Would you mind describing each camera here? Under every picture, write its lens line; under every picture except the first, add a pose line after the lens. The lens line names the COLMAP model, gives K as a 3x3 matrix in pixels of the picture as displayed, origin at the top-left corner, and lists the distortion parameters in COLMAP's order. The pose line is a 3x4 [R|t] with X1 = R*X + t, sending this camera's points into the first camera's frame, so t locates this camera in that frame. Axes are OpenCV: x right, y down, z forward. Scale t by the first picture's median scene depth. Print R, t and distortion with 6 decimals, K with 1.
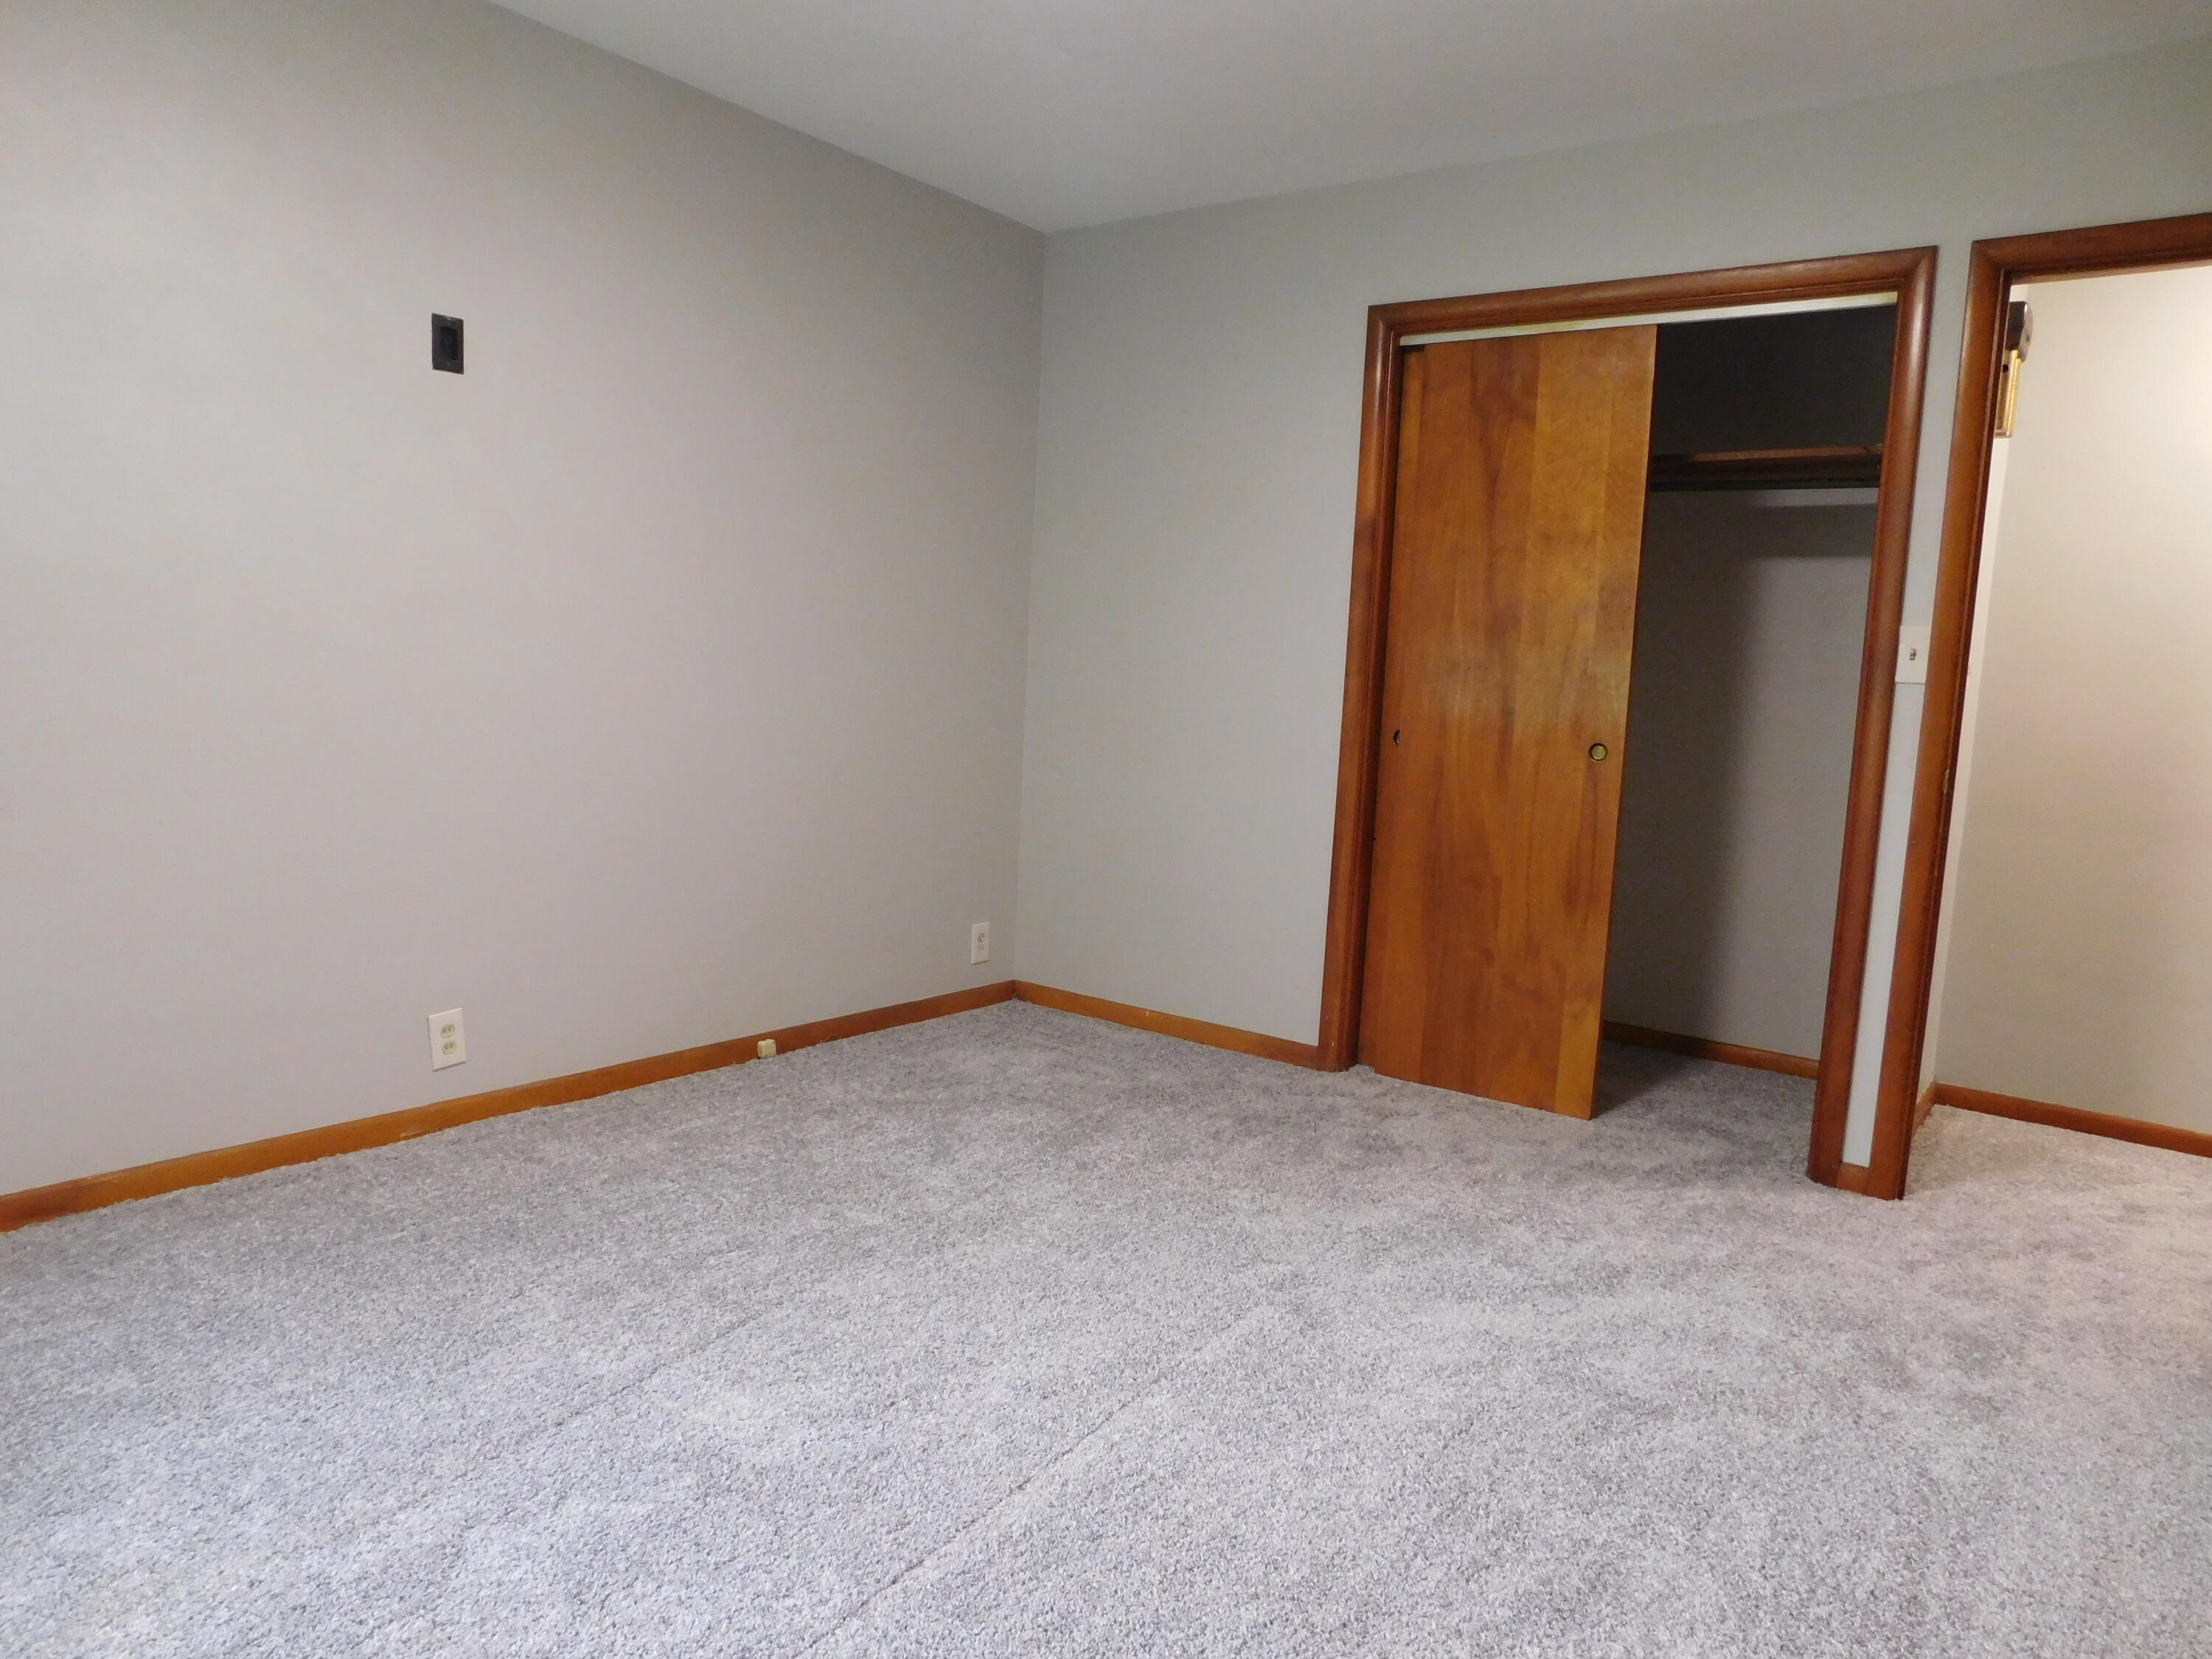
lens RADIAL K [[1461.0, 0, 1093.1], [0, 1461.0, 842.4], [0, 0, 1]] dist [-0.073551, 0.056336]
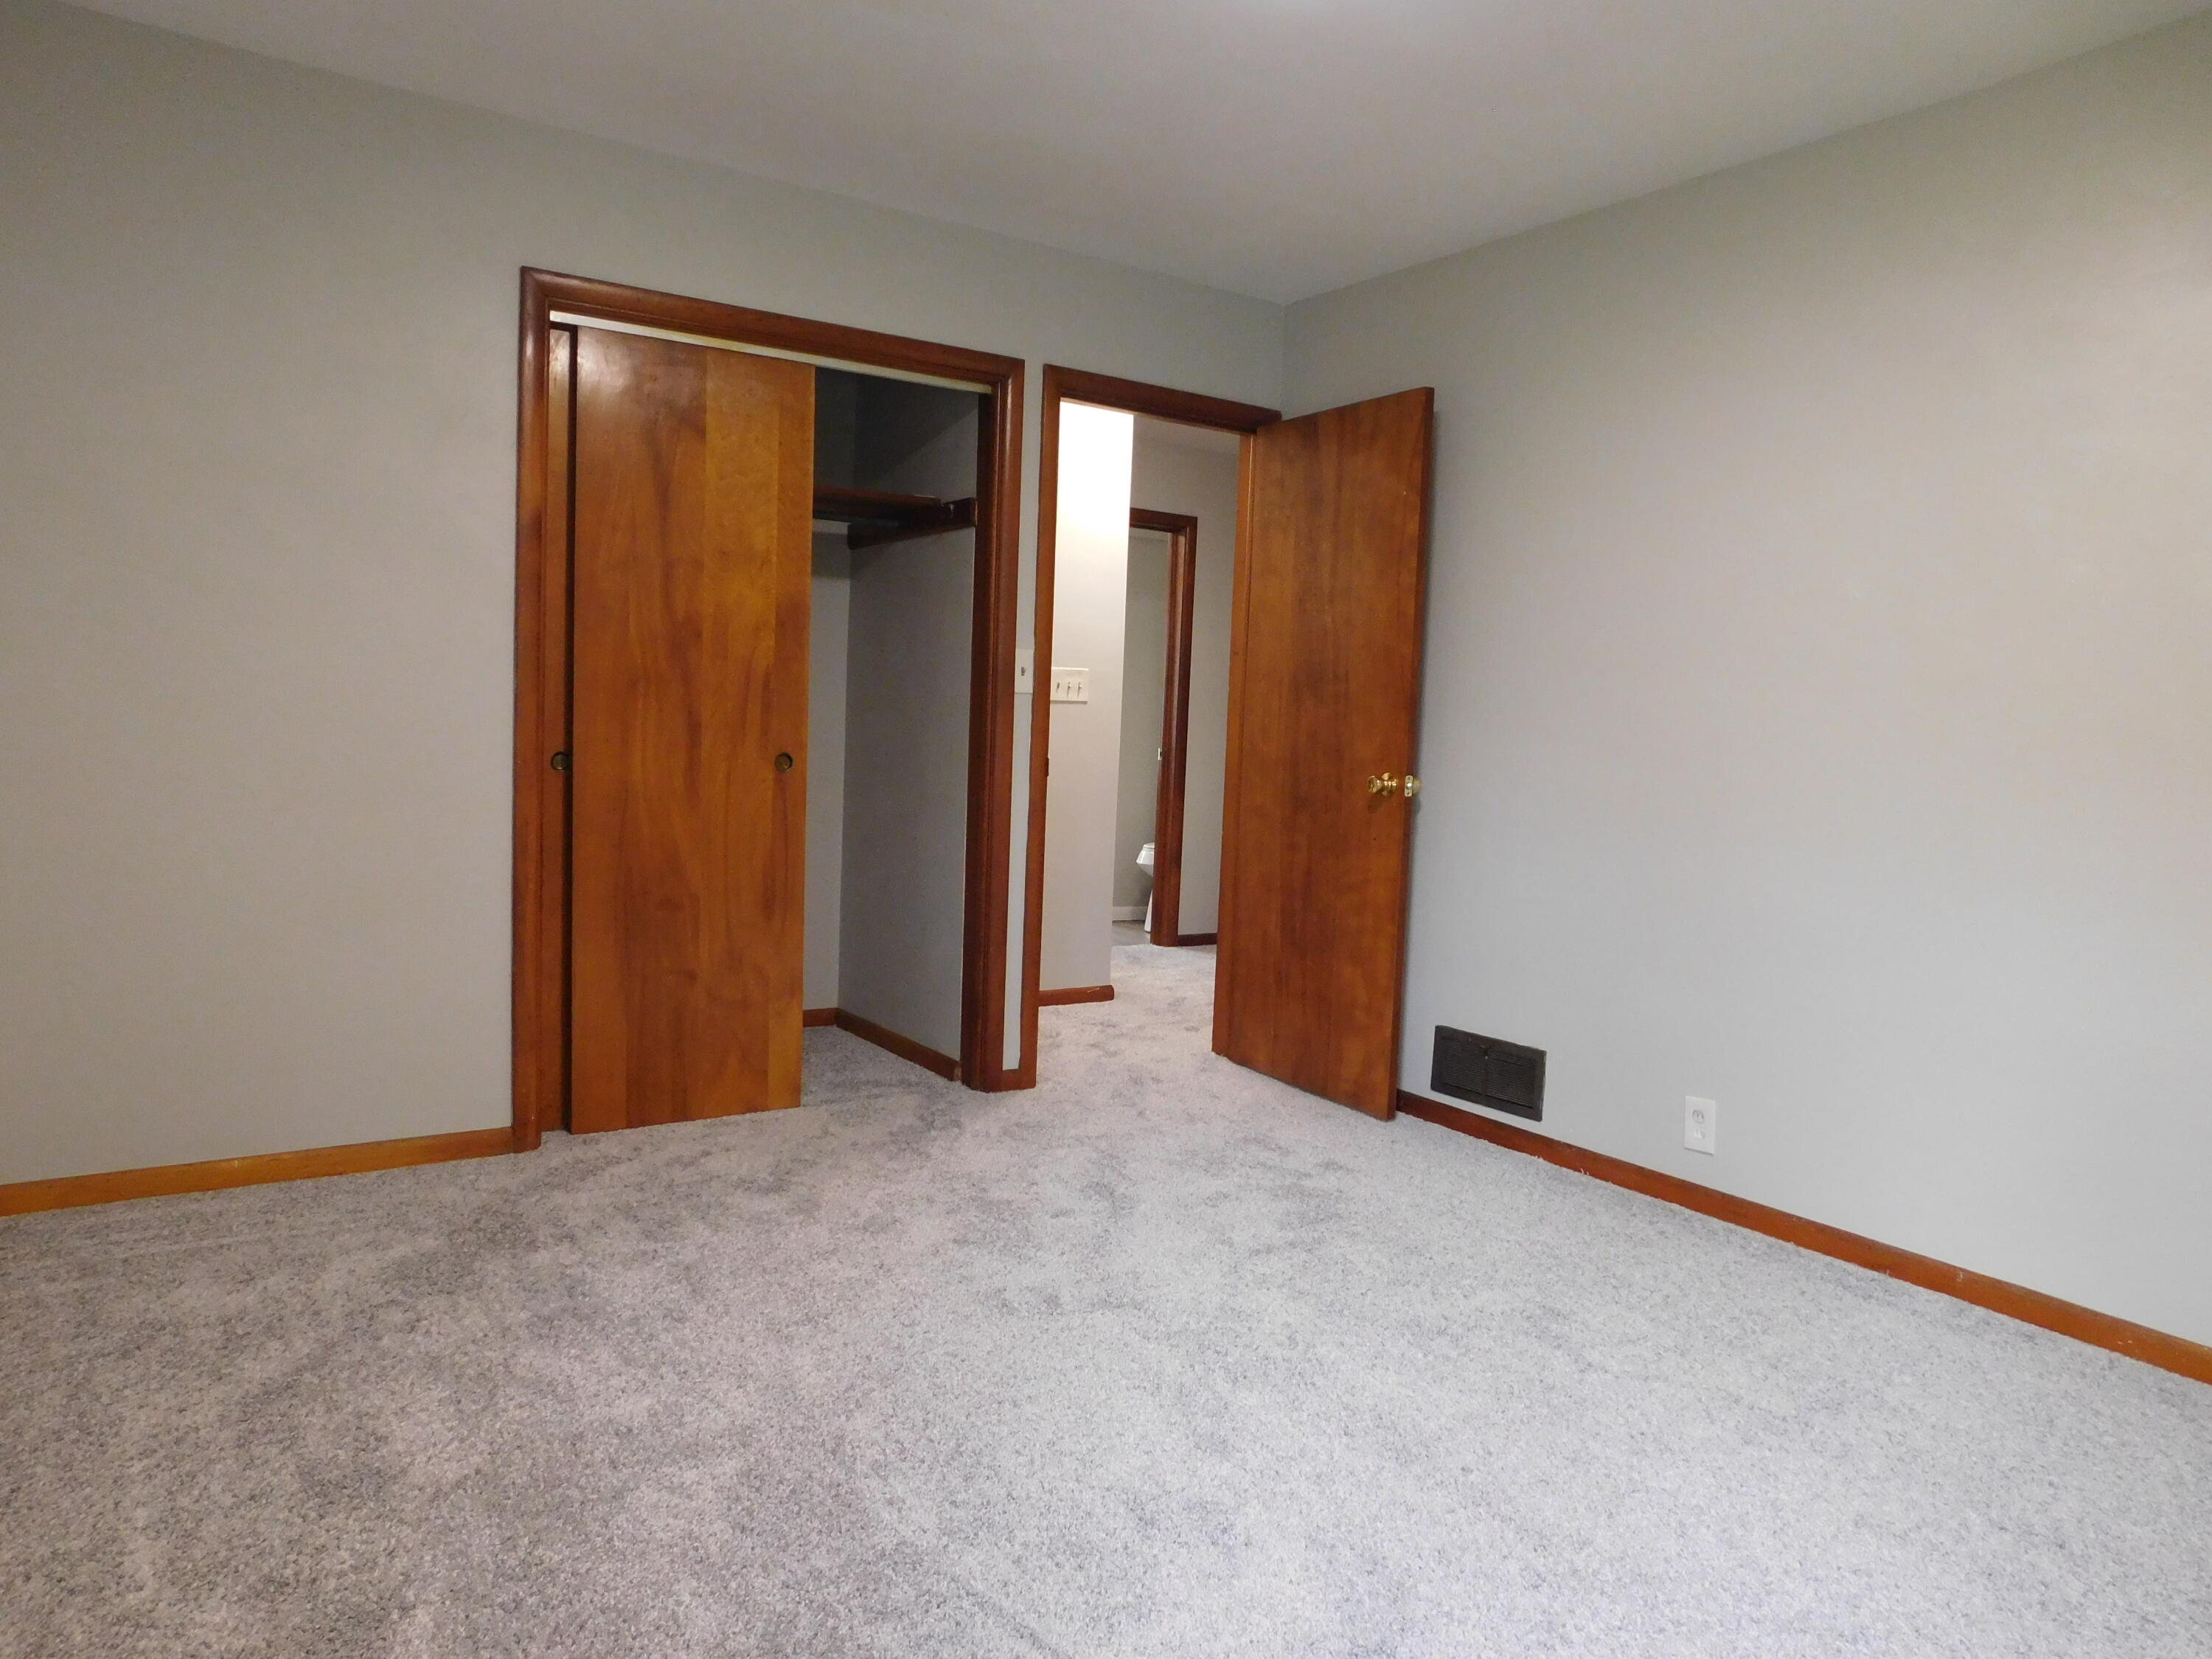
lens RADIAL K [[1461.0, 0, 1095.4], [0, 1461.0, 812.3], [0, 0, 1]] dist [-0.073551, 0.056336]
pose [[0.325517, -0.099407, 0.940296, -0.569838], [0.093665, 0.992957, 0.072548, -0.079901], [-0.940886, 0.064457, 0.332535, 0.432068]]
